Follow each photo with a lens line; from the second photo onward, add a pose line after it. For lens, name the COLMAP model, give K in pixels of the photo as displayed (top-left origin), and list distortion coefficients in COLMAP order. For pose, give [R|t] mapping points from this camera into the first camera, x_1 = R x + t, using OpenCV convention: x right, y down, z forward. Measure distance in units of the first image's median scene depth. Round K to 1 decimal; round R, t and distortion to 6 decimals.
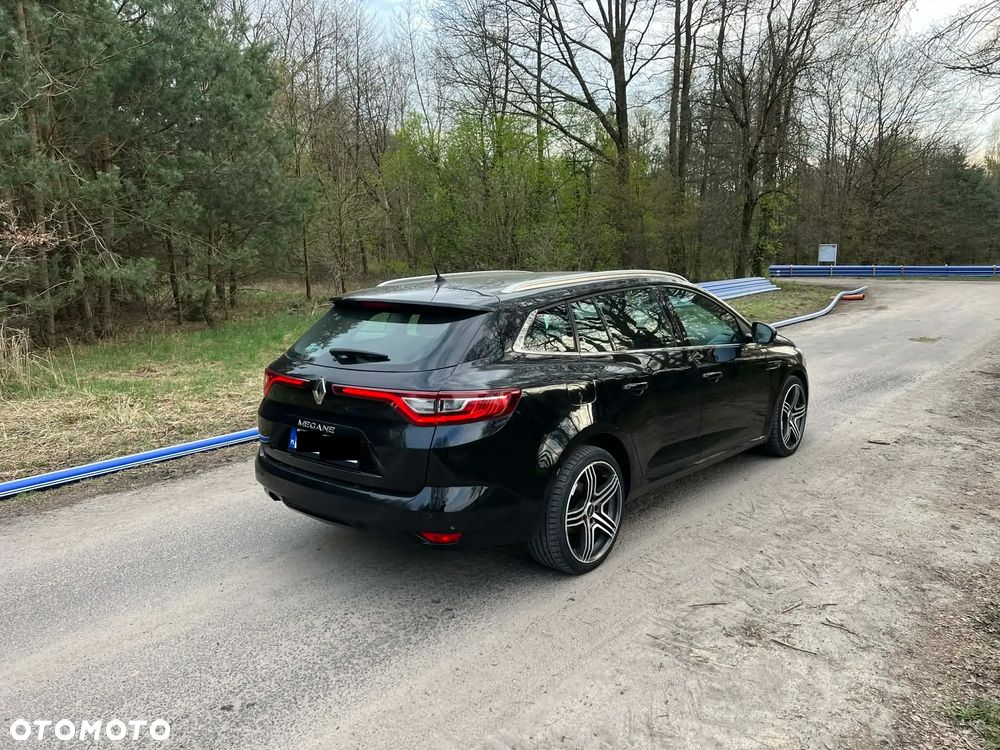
lens RADIAL K [[740.1, 0, 499.8], [0, 740.1, 377.8], [0, 0, 1]] dist [0.052895, -0.052596]
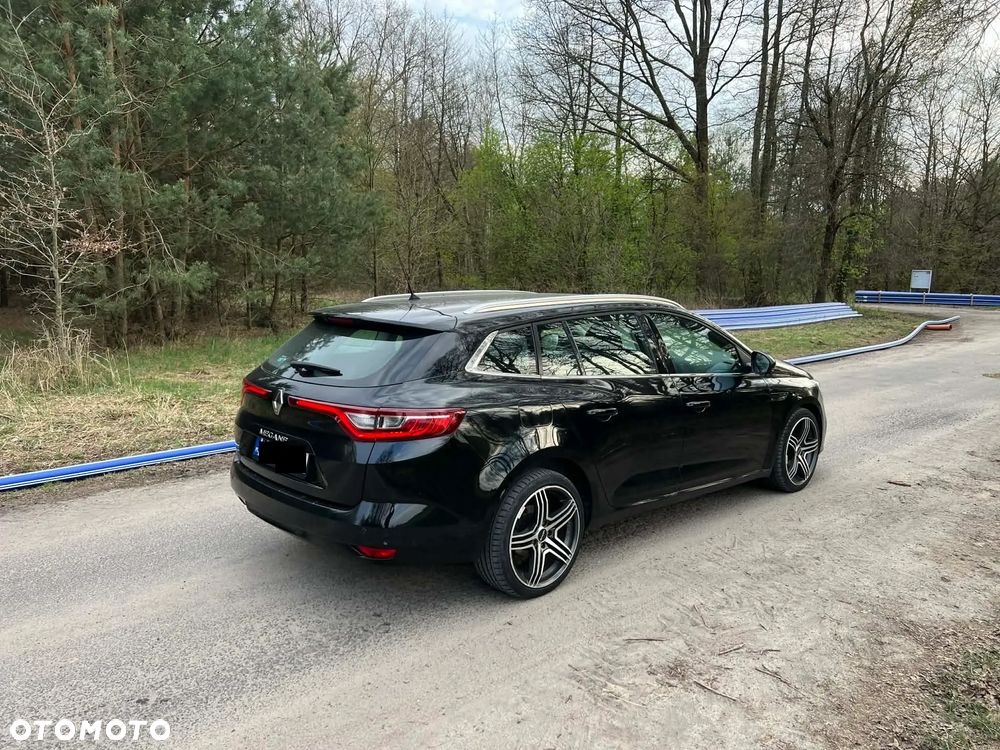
lens RADIAL K [[740.1, 0, 498.6], [0, 740.1, 376.7], [0, 0, 1]] dist [0.052895, -0.052596]
pose [[0.992961, 0.044463, -0.109781, 0.118668], [-0.046742, 0.998740, -0.018273, -0.008688], [0.108830, 0.023276, 0.993788, 0.000504]]
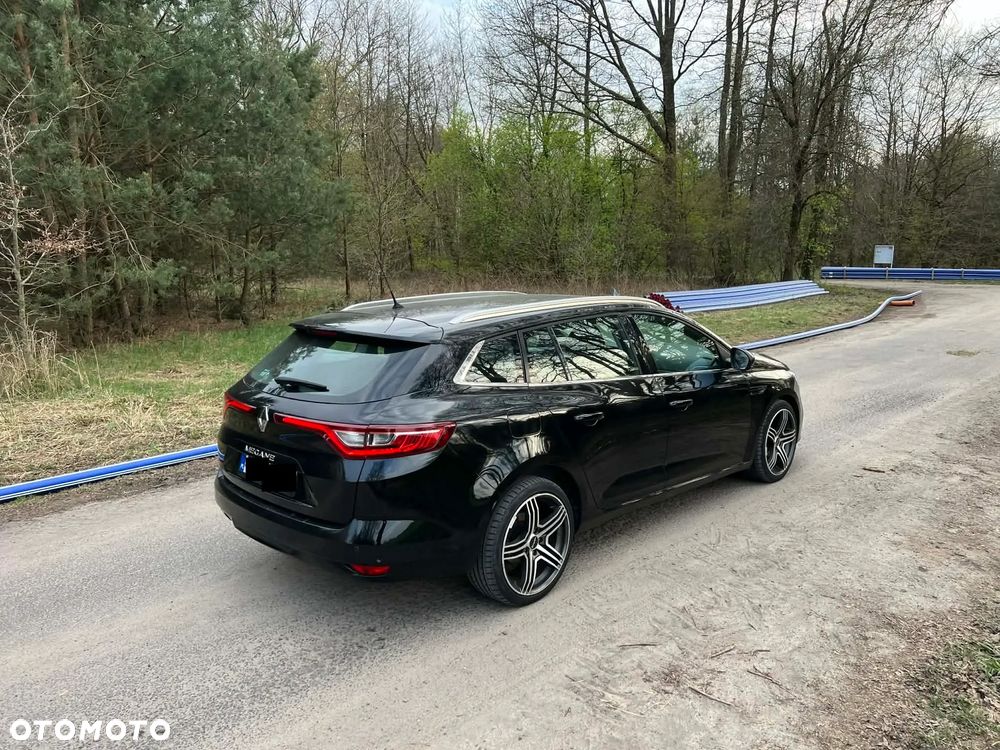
lens RADIAL K [[740.1, 0, 505.0], [0, 740.1, 371.9], [0, 0, 1]] dist [0.052895, -0.052596]
pose [[0.997699, 0.020415, -0.064647, 0.104243], [-0.020451, 0.999791, 0.000097, -0.036322], [0.064635, 0.001225, 0.997908, -0.000820]]
